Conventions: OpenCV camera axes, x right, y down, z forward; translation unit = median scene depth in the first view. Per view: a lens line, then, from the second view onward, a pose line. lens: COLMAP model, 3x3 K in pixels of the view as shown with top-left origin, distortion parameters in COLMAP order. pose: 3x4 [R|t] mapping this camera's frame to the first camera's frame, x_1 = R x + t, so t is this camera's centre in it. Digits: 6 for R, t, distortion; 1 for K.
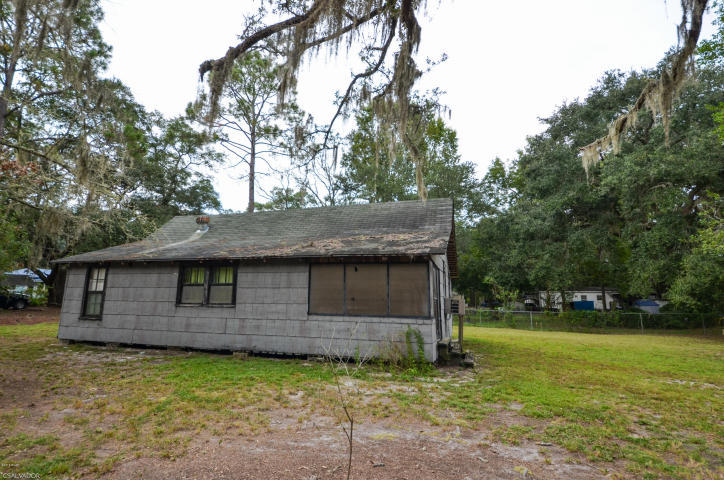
lens RADIAL K [[363.3, 0, 362.0], [0, 363.3, 240.0], [0, 0, 1]] dist [-0.002878, -0.000870]
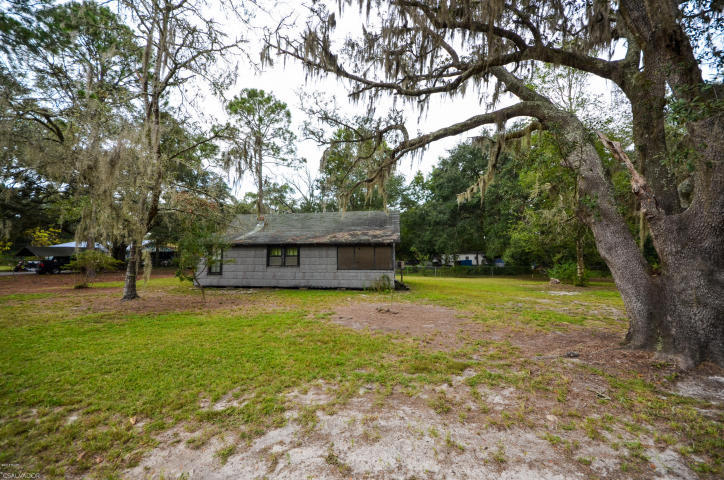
lens RADIAL K [[264.8, 0, 362.0], [0, 264.8, 240.0], [0, 0, 1]] dist [0.022862, -0.018814]
pose [[0.987981, -0.001296, 0.154573, -0.126850], [-0.012132, 0.996231, 0.085892, -0.056693], [-0.154101, -0.086735, 0.984241, -0.296825]]
